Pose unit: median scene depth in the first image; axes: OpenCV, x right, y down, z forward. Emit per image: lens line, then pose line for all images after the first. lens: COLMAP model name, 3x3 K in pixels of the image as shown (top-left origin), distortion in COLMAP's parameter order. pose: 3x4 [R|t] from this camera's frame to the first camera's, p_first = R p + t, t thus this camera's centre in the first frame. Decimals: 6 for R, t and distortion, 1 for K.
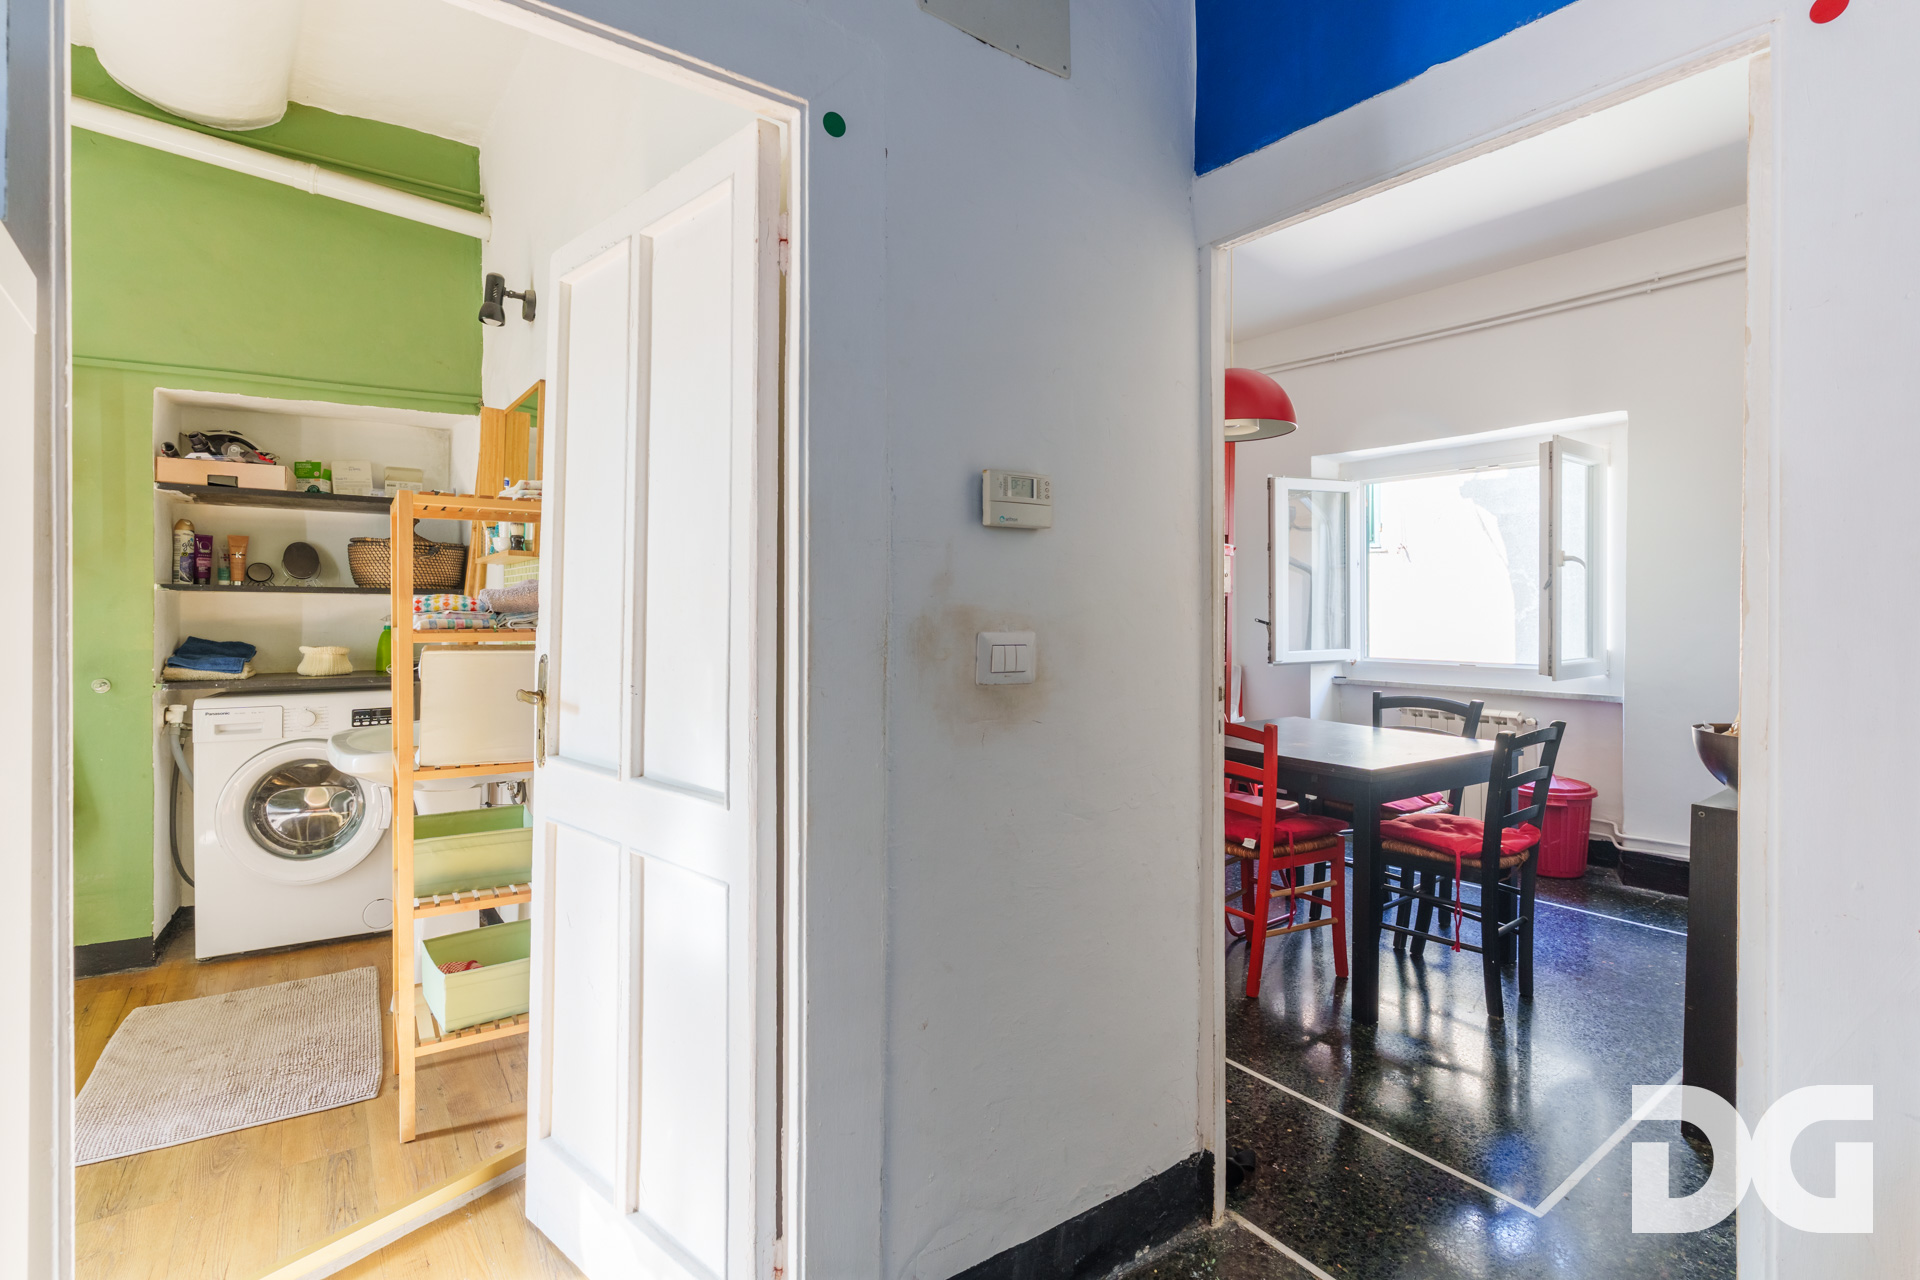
lens RADIAL K [[949.3, 0, 961.4], [0, 949.3, 625.3], [0, 0, 1]] dist [0.002454, 0.000096]
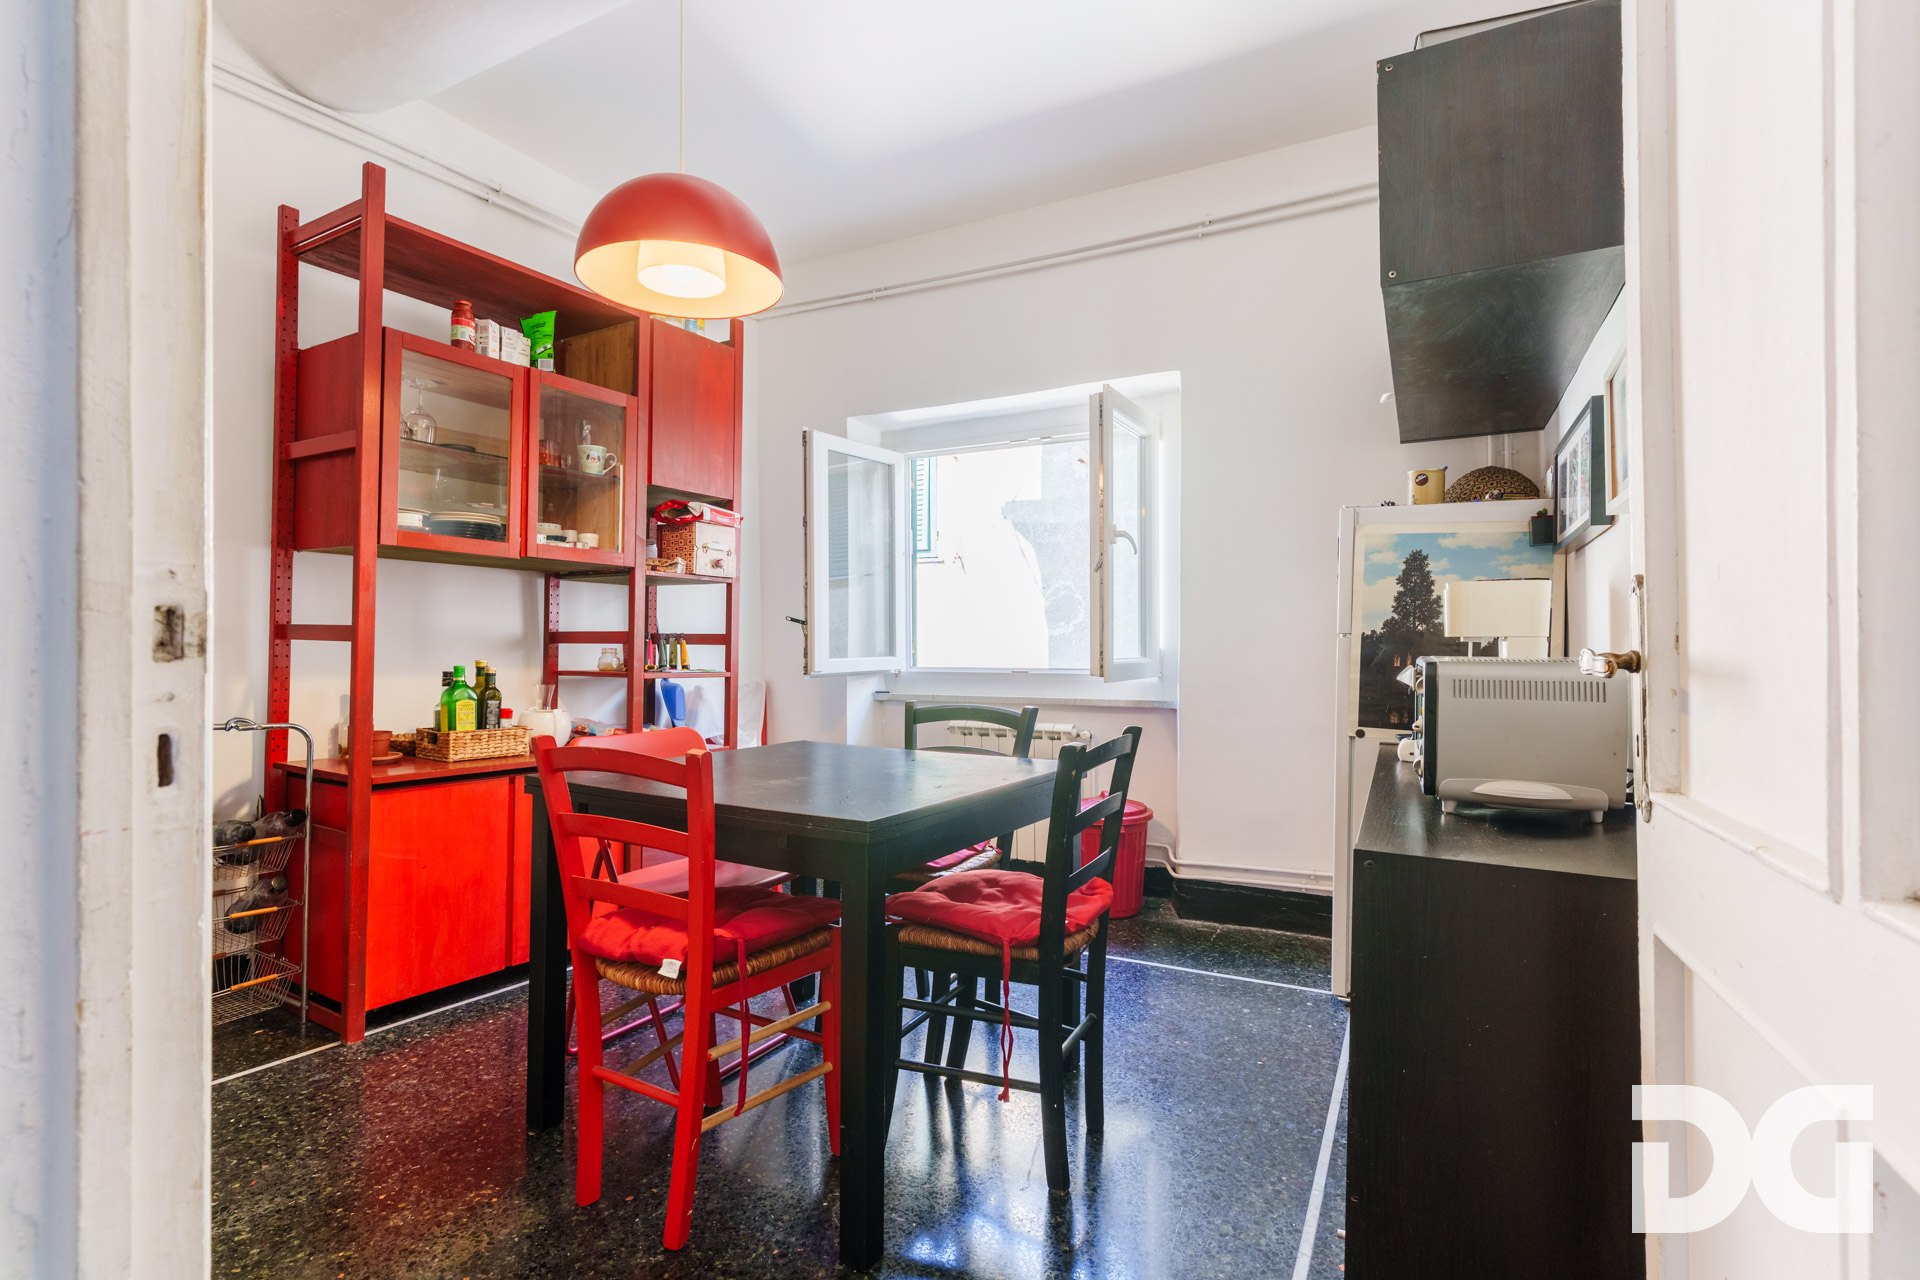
lens RADIAL K [[949.3, 0, 970.9], [0, 949.3, 645.6], [0, 0, 1]] dist [0.002454, 0.000096]
pose [[0.905935, 0.001786, 0.423413, 0.187442], [0.004267, 0.999902, -0.013347, 0.041648], [-0.423395, 0.013898, 0.905839, 0.348866]]
